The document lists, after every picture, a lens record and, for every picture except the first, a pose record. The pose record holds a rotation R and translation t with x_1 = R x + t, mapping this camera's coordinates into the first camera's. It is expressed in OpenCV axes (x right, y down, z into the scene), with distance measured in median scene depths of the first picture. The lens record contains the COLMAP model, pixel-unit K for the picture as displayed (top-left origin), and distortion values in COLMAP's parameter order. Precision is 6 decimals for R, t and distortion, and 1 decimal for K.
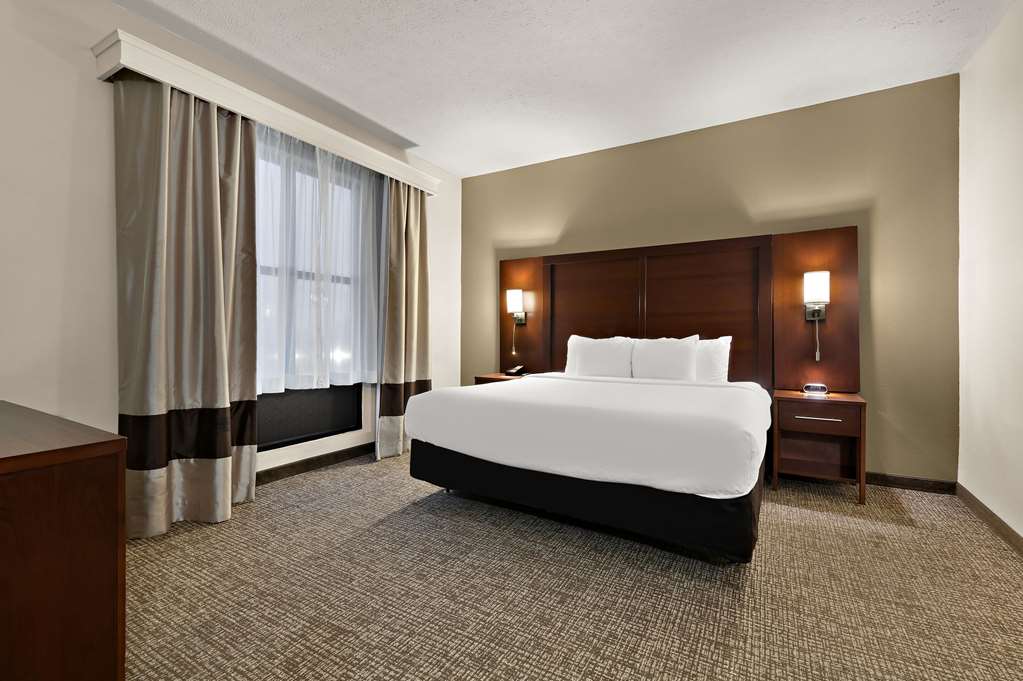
lens RADIAL K [[448.8, 0, 511.5], [0, 448.8, 340.5], [0, 0, 1]] dist [0.001127, 0.000122]
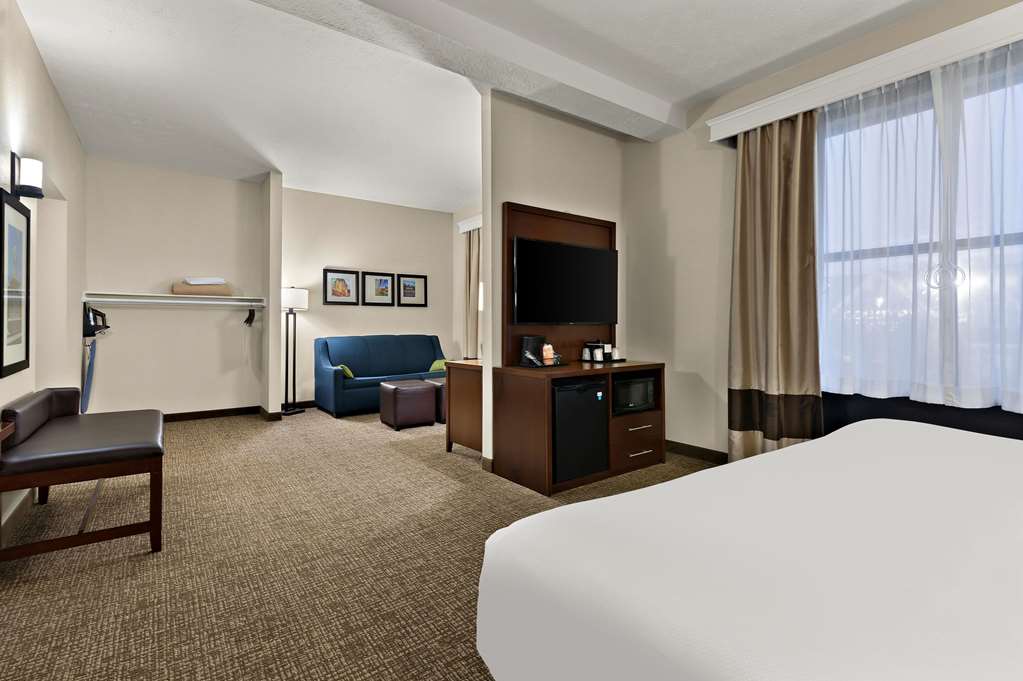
lens RADIAL K [[468.7, 0, 513.7], [0, 468.7, 327.6], [0, 0, 1]] dist [-0.089690, 0.061080]
pose [[-0.415387, 0.002159, -0.909642, 0.563325], [-0.012937, 0.999882, 0.008281, -0.012847], [0.909553, 0.015208, -0.415310, 0.780064]]
